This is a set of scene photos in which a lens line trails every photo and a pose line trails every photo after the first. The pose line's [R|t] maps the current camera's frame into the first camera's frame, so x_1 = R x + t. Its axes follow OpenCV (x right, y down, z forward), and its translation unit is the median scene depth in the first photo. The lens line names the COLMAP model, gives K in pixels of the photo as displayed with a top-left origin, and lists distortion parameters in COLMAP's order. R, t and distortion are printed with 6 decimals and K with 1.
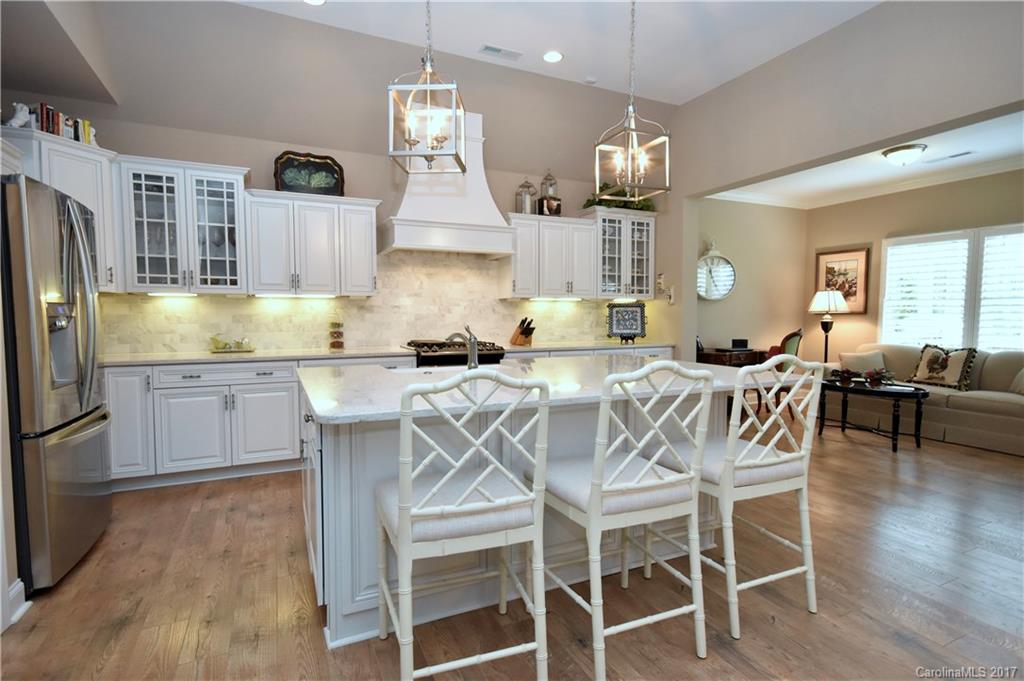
lens RADIAL K [[508.9, 0, 513.5], [0, 508.9, 341.0], [0, 0, 1]] dist [0.012004, -0.003015]
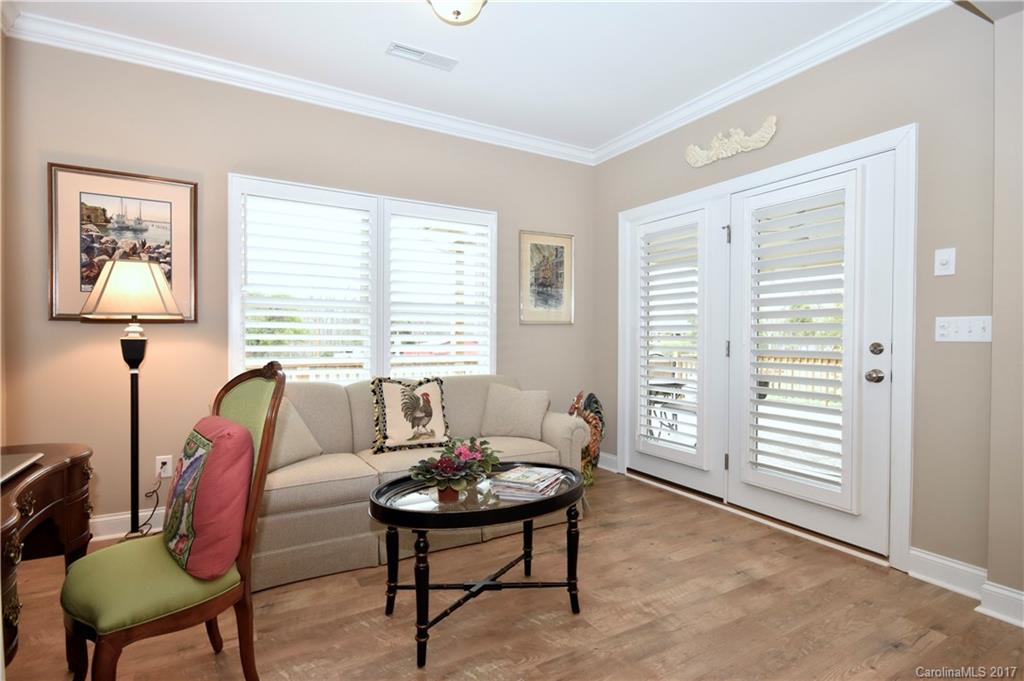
lens RADIAL K [[496.2, 0, 508.3], [0, 496.2, 343.7], [0, 0, 1]] dist [0.000327, 0.000005]
pose [[-0.089748, -0.005661, 0.995948, 0.304140], [0.053044, 0.998537, 0.010456, -0.034768], [-0.994551, 0.053767, -0.089316, 1.093781]]
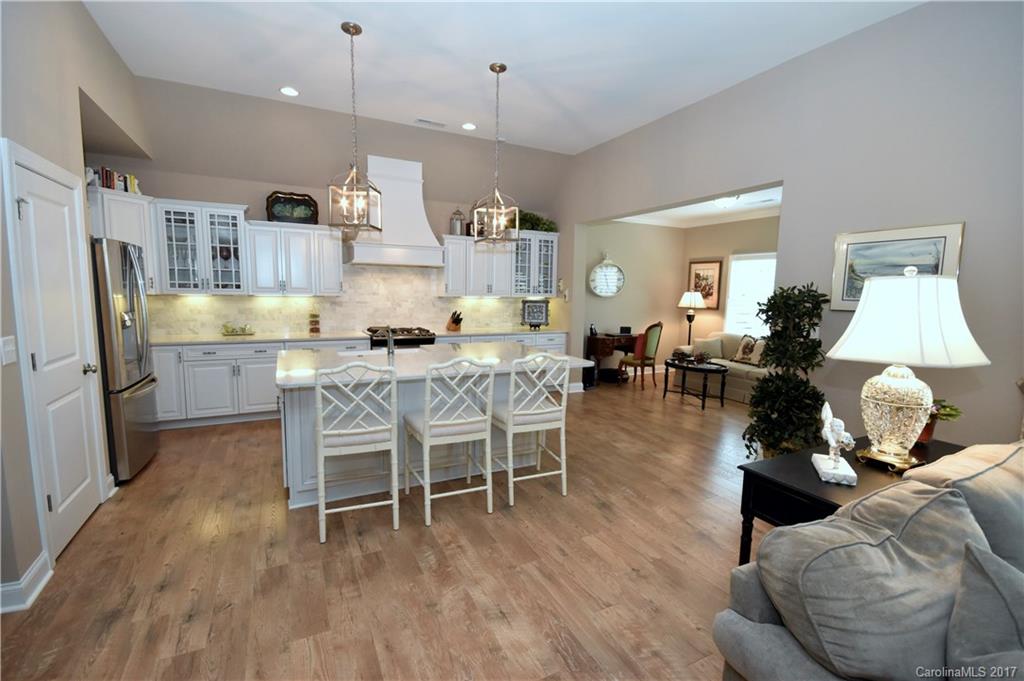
lens RADIAL K [[450.0, 0, 514.8], [0, 450.0, 340.9], [0, 0, 1]] dist [0.003650, -0.005556]
pose [[0.999299, 0.015562, 0.034035, 0.161869], [-0.017621, 0.997979, 0.061045, -0.048089], [-0.033016, -0.061602, 0.997555, -0.253923]]
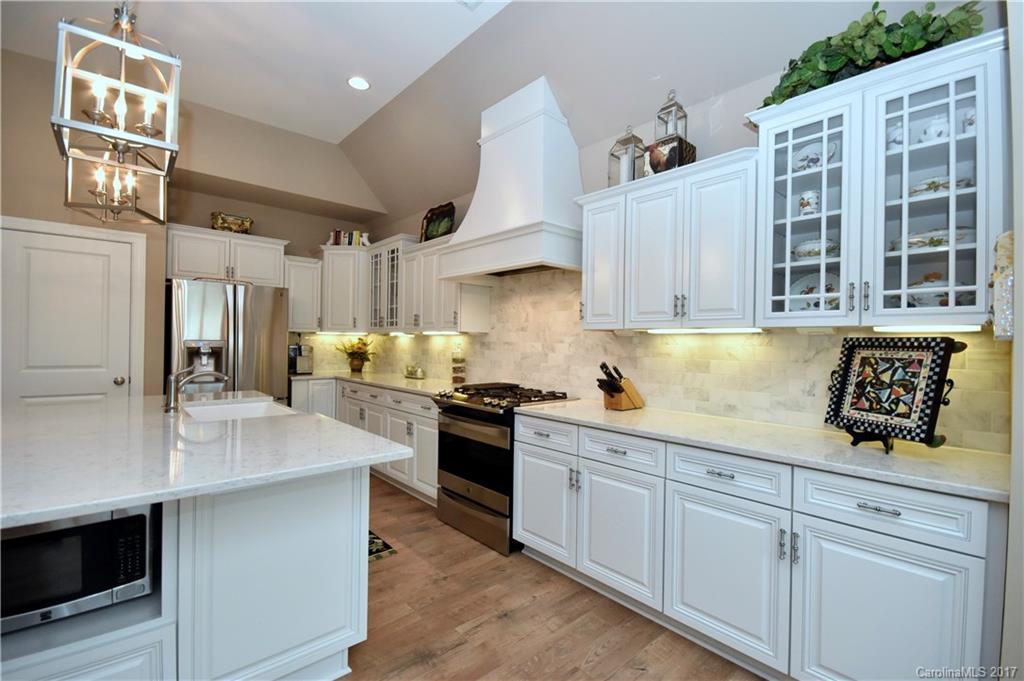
lens RADIAL K [[450.0, 0, 509.6], [0, 450.0, 341.5], [0, 0, 1]] dist [0.003650, -0.005556]
pose [[0.291985, 0.003252, -0.956417, 0.556220], [-0.066706, 0.997628, -0.016972, -0.061648], [0.954094, 0.068755, 0.291509, 0.838886]]
